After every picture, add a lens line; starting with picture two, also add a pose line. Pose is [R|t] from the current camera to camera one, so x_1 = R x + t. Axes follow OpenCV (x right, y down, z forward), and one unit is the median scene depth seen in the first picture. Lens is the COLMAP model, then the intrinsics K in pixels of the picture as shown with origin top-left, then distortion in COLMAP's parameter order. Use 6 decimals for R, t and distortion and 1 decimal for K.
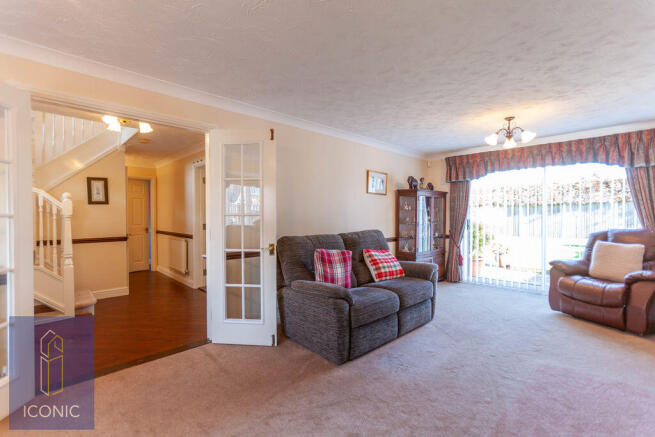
lens RADIAL K [[304.9, 0, 329.8], [0, 304.9, 218.1], [0, 0, 1]] dist [-0.005356, -0.000112]
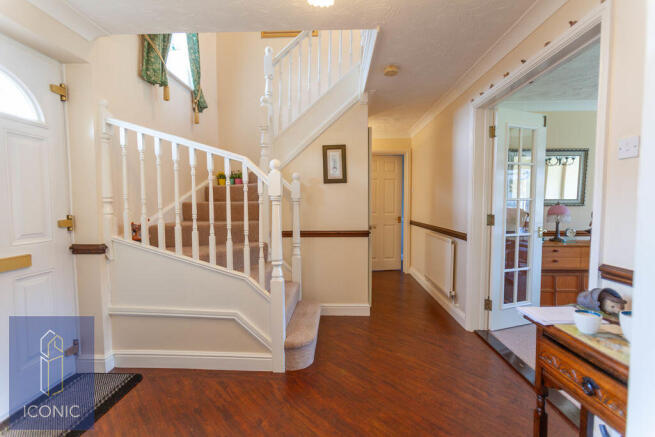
lens RADIAL K [[304.9, 0, 326.9], [0, 304.9, 217.9], [0, 0, 1]] dist [-0.005356, -0.000112]
pose [[0.702973, 0.035296, -0.710340, -0.249910], [-0.008584, 0.999116, 0.041151, 0.005764], [0.711165, -0.022830, 0.702655, 0.453897]]
